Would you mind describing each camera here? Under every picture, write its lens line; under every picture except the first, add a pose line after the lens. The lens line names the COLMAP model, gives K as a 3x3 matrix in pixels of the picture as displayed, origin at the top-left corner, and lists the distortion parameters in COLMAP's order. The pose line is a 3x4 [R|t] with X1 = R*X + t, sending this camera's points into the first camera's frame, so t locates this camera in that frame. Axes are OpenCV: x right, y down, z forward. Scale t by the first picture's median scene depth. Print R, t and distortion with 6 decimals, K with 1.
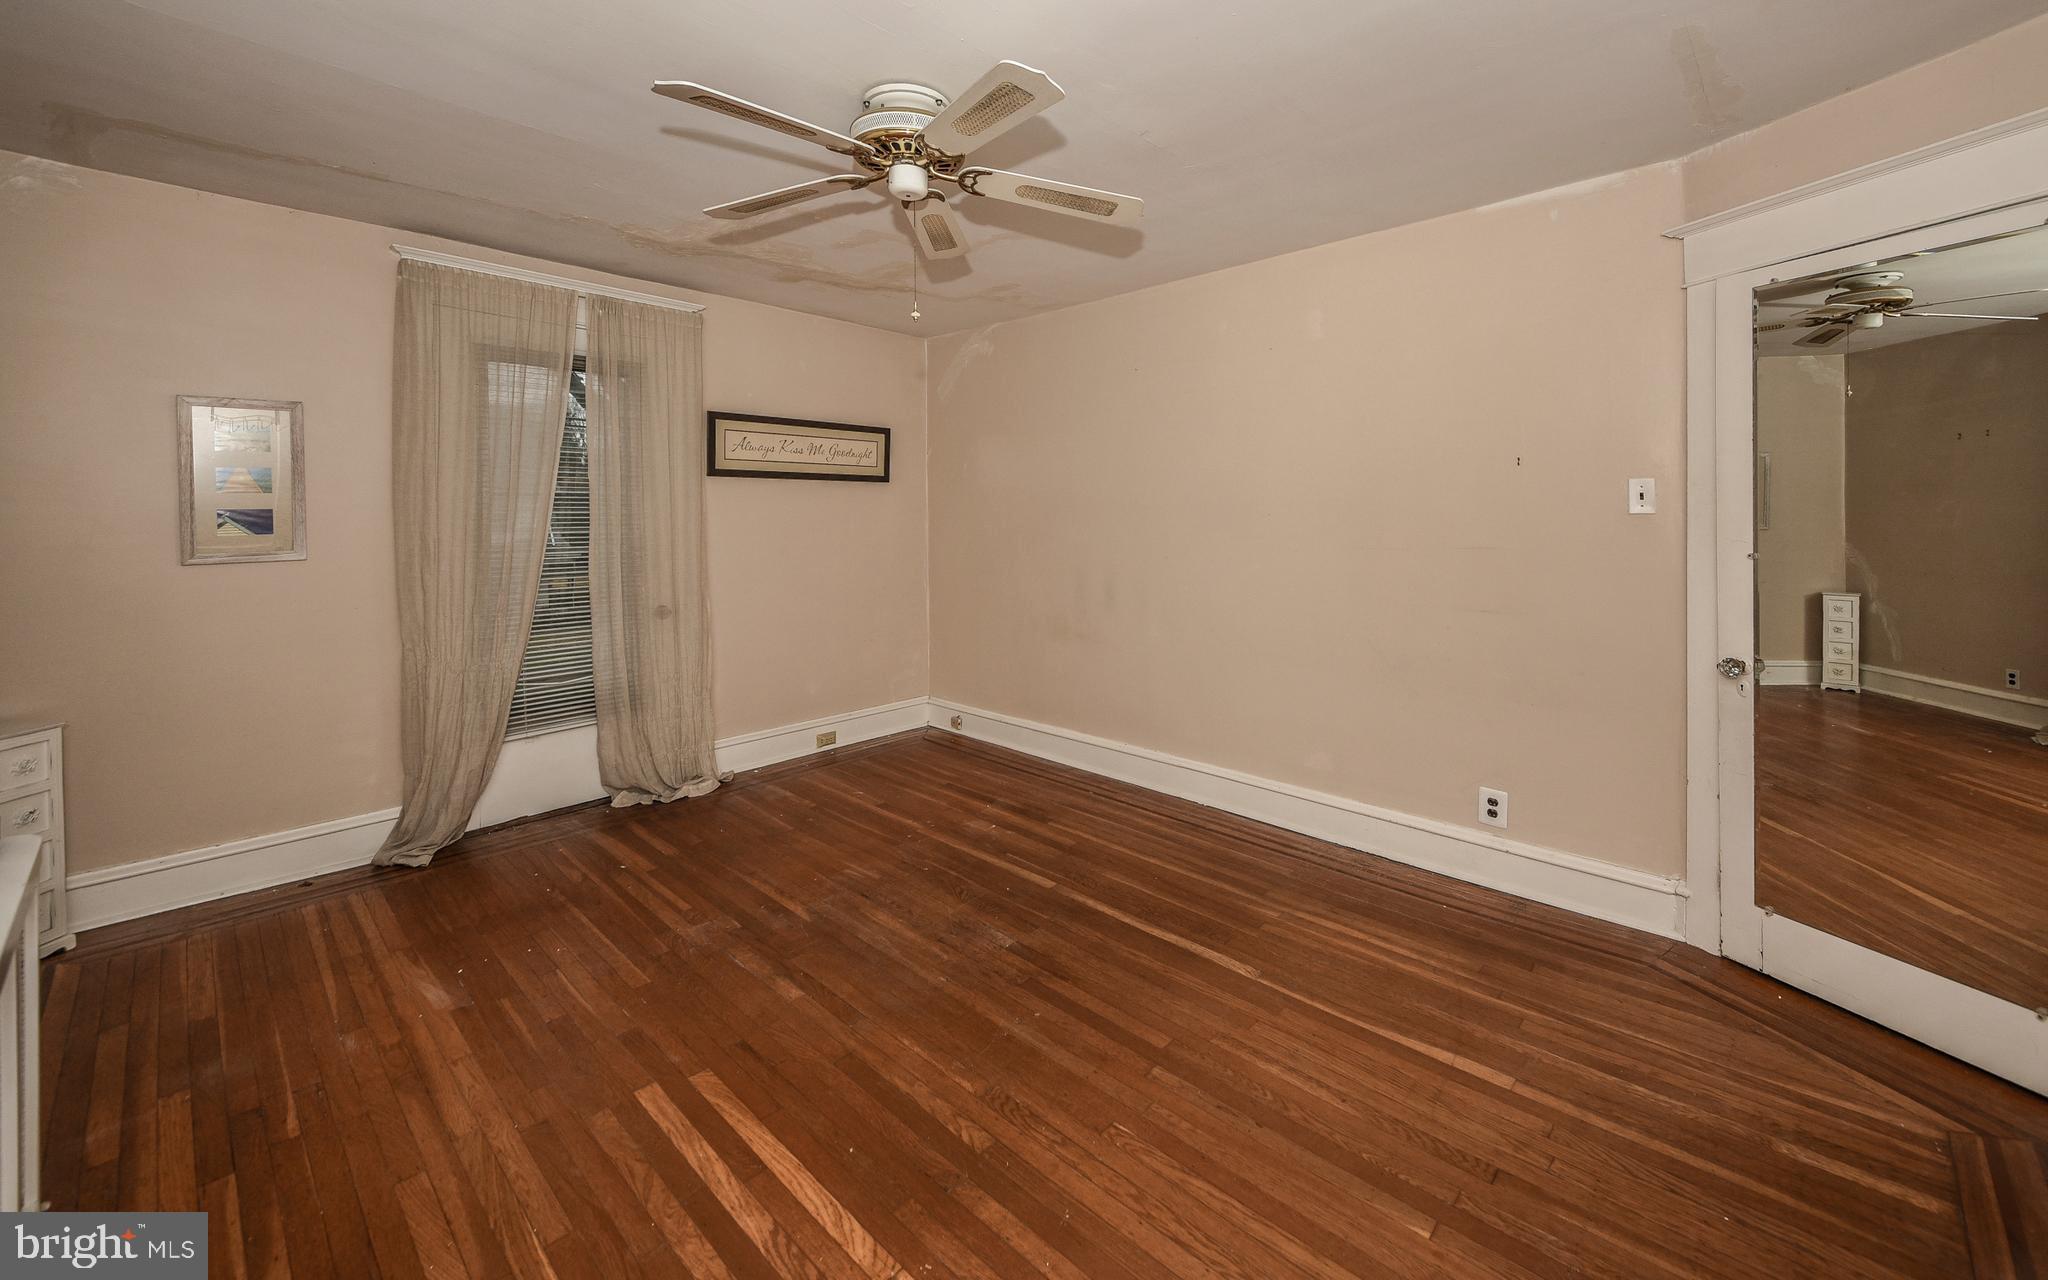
lens RADIAL K [[789.8, 0, 1044.9], [0, 789.8, 546.6], [0, 0, 1]] dist [0.062204, -0.032003]
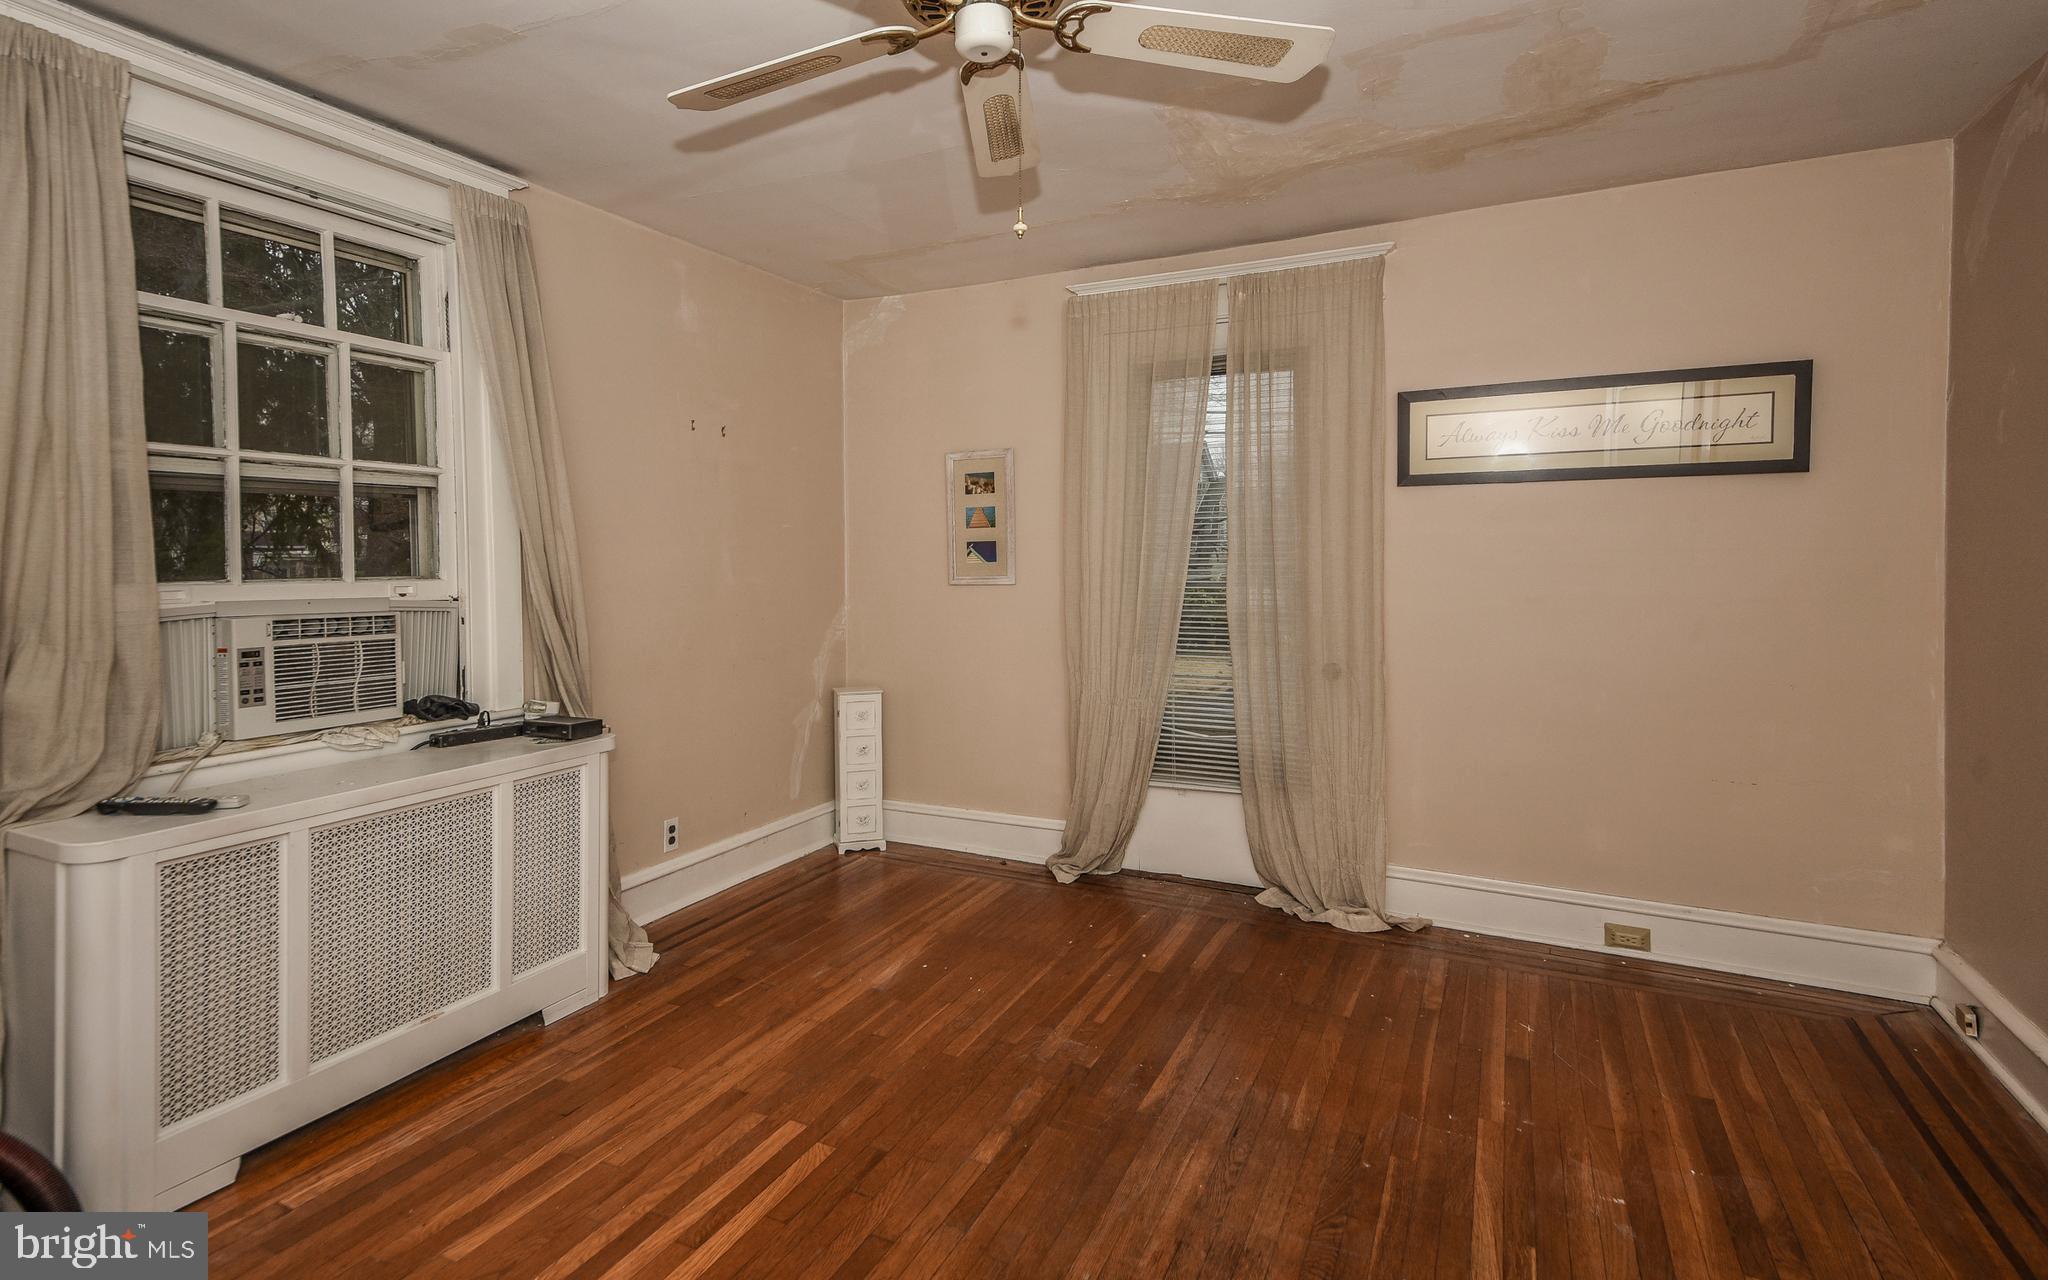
lens RADIAL K [[1054.5, 0, 1015.2], [0, 1054.5, 606.0], [0, 0, 1]] dist [0.067567, -0.000186]
pose [[0.287177, 0.048634, -0.956642, 0.571620], [-0.034836, 0.998580, 0.040309, -0.014800], [0.957244, 0.021750, 0.288463, 0.619456]]
